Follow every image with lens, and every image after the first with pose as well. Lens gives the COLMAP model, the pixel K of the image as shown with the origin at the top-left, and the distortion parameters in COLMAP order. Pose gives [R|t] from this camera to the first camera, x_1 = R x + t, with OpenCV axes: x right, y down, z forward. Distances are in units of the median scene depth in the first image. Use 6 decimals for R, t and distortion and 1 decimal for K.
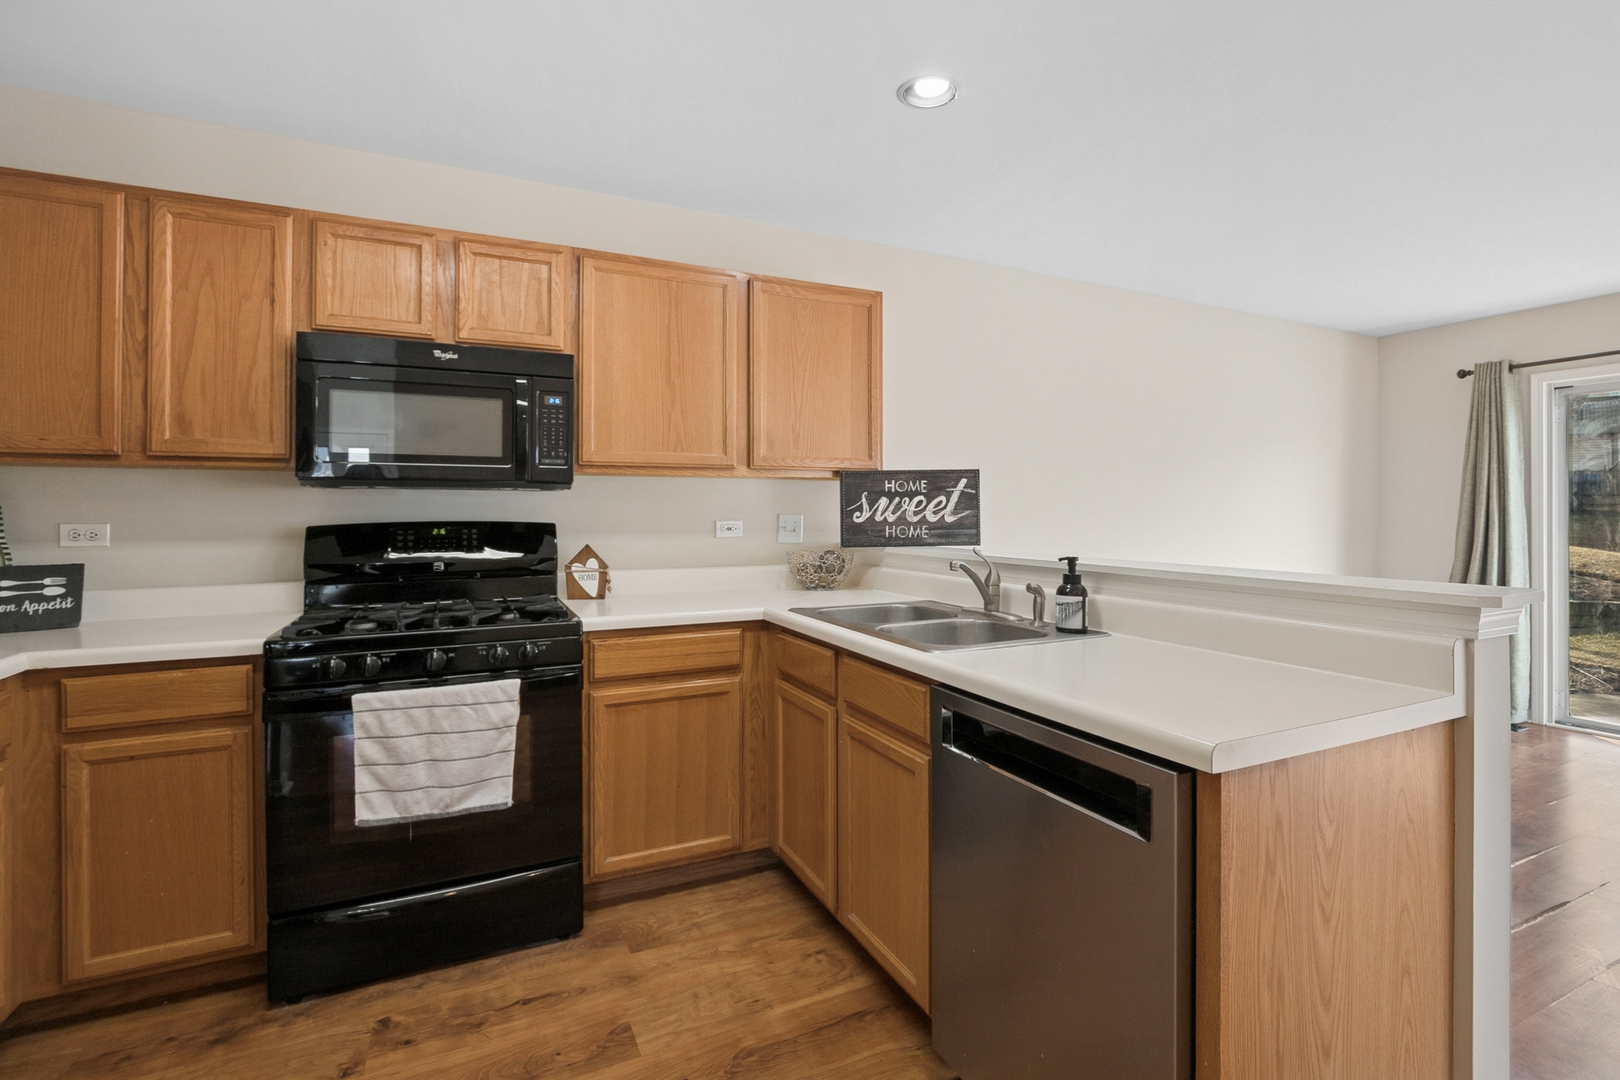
lens RADIAL K [[751.3, 0, 813.0], [0, 751.3, 501.6], [0, 0, 1]] dist [-0.019903, 0.000629]
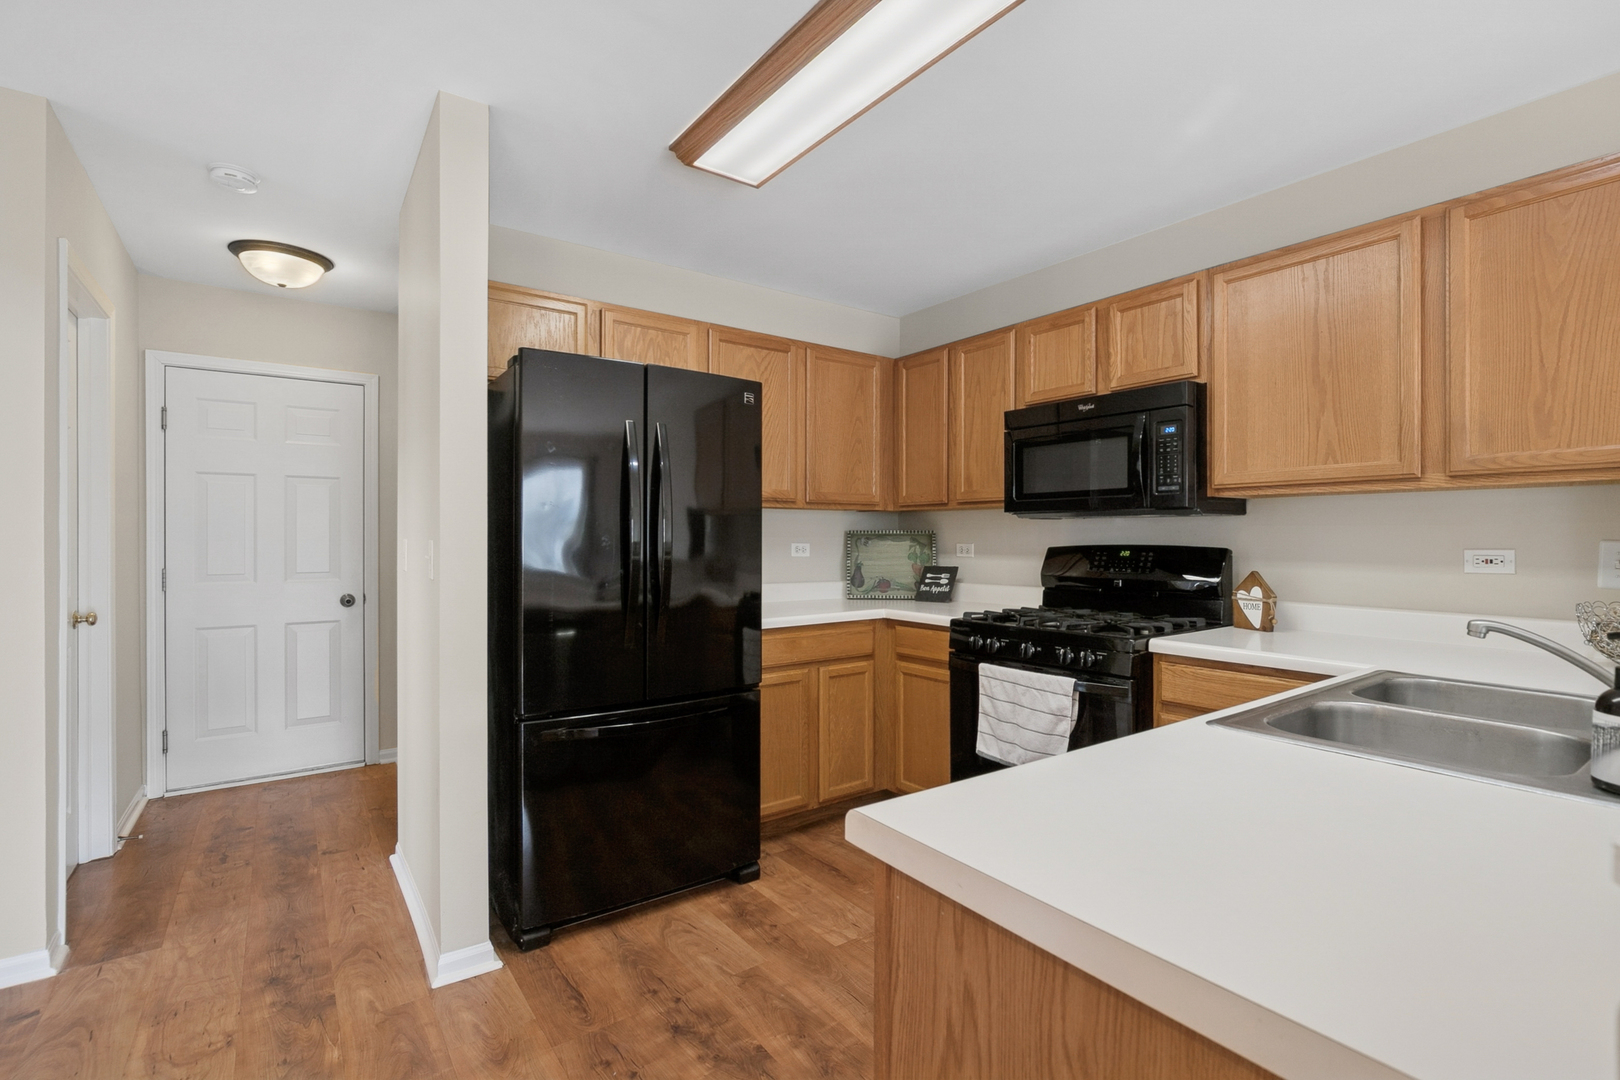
lens RADIAL K [[737.1, 0, 819.2], [0, 737.1, 531.9], [0, 0, 1]] dist [-0.012702, 0.001072]
pose [[0.179265, -0.004821, -0.983789, 0.605081], [0.013037, 0.999912, -0.002524, 0.003405], [0.983714, -0.012373, 0.179312, 0.360249]]
